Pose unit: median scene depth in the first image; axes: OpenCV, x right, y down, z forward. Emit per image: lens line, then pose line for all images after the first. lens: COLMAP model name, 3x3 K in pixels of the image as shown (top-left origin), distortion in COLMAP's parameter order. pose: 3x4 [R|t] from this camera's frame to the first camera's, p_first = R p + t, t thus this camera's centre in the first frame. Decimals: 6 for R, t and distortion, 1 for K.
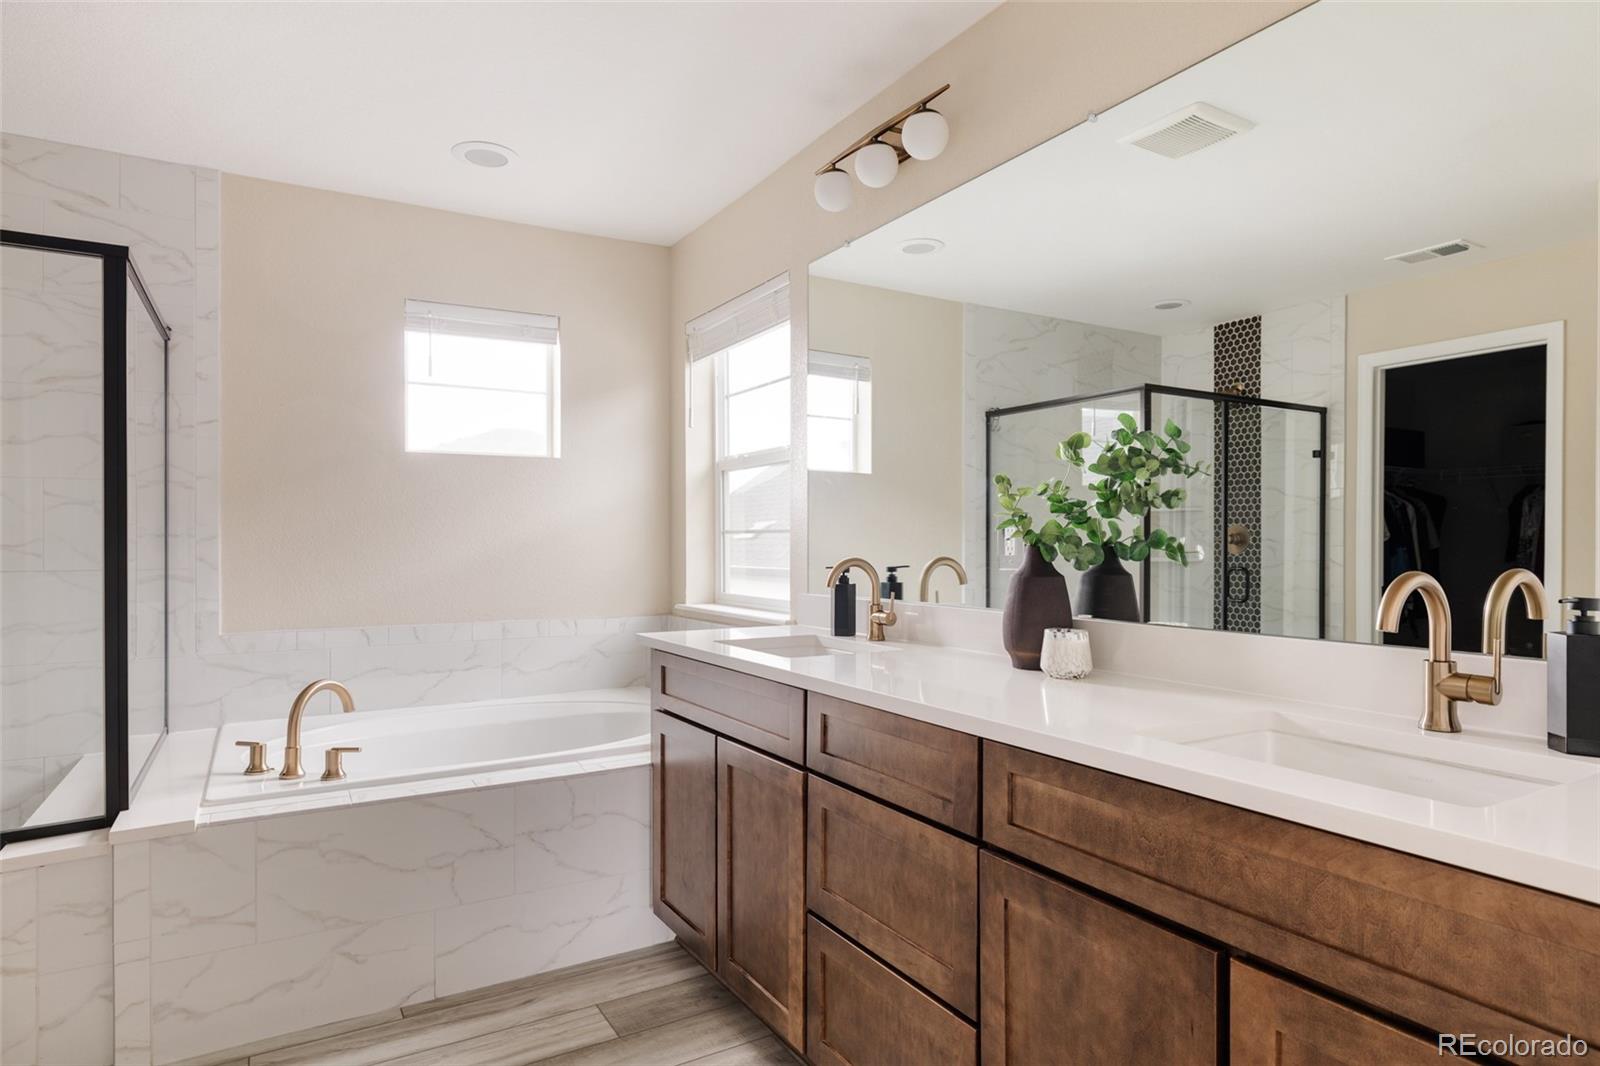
lens RADIAL K [[909.9, 0, 803.6], [0, 909.9, 542.0], [0, 0, 1]] dist [-0.000974, -0.001975]
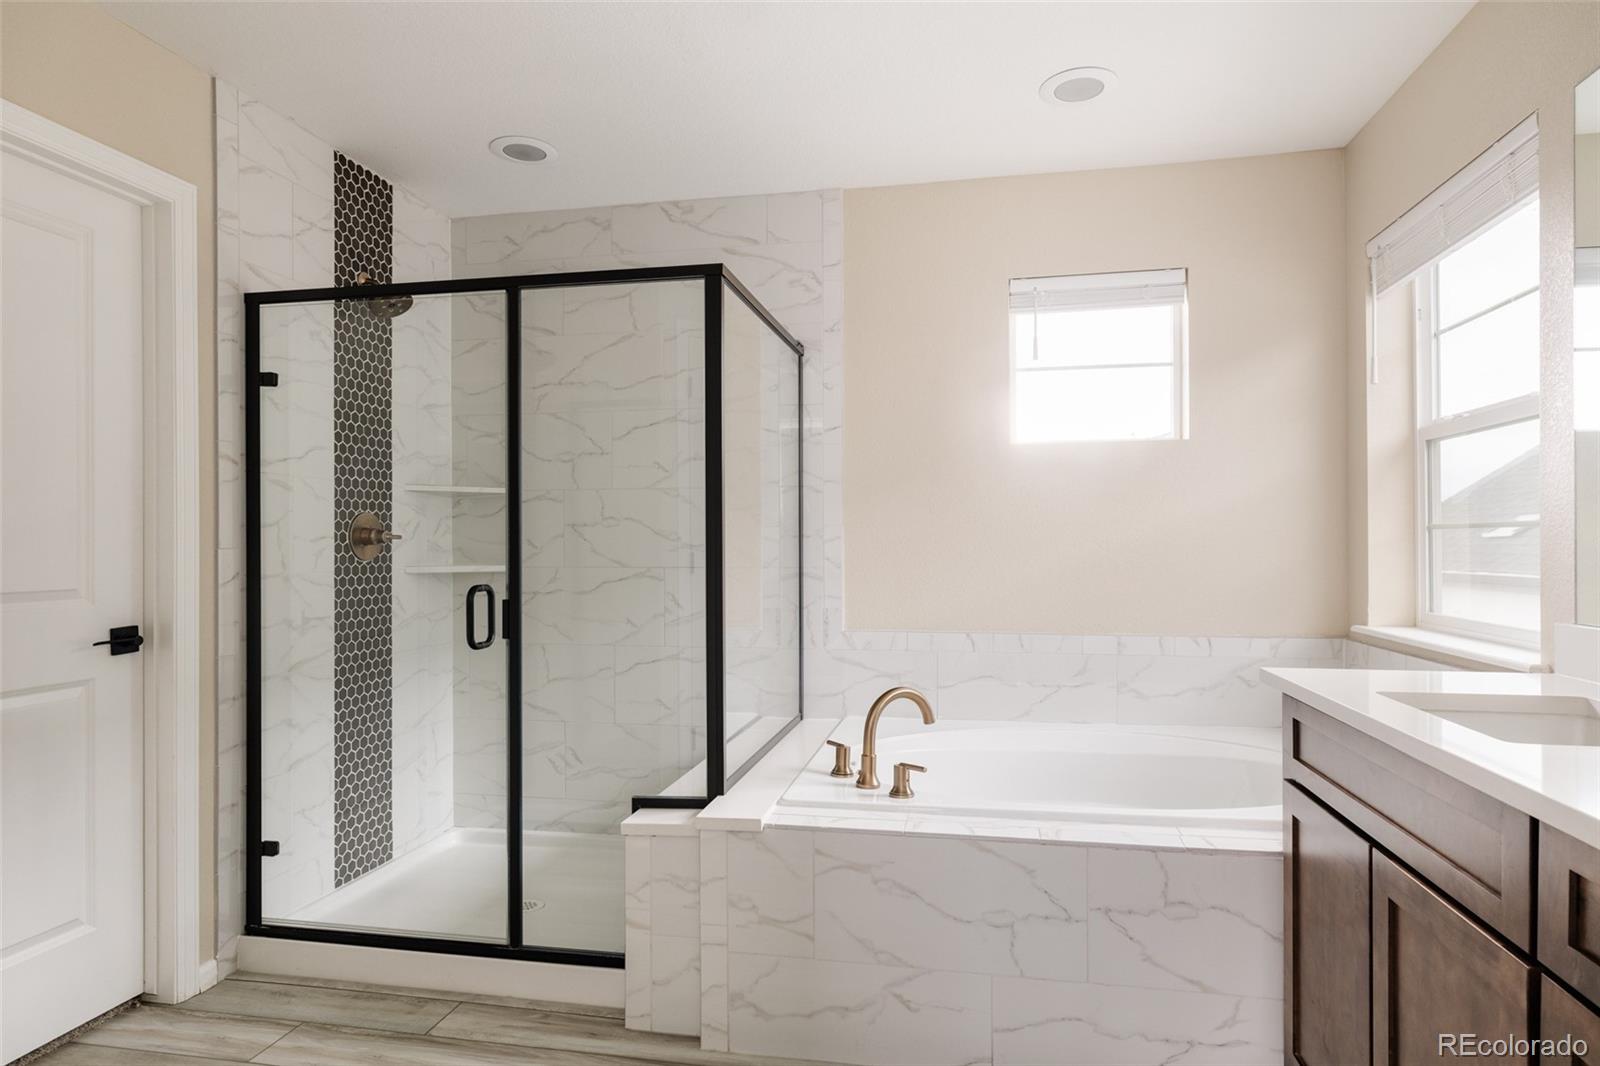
lens RADIAL K [[909.9, 0, 803.6], [0, 909.9, 542.0], [0, 0, 1]] dist [-0.000974, -0.001975]
pose [[0.747658, -0.002165, -0.664081, 0.026083], [0.001681, 0.999998, -0.001368, 0.001138], [0.664082, -0.000093, 0.747660, 0.230995]]
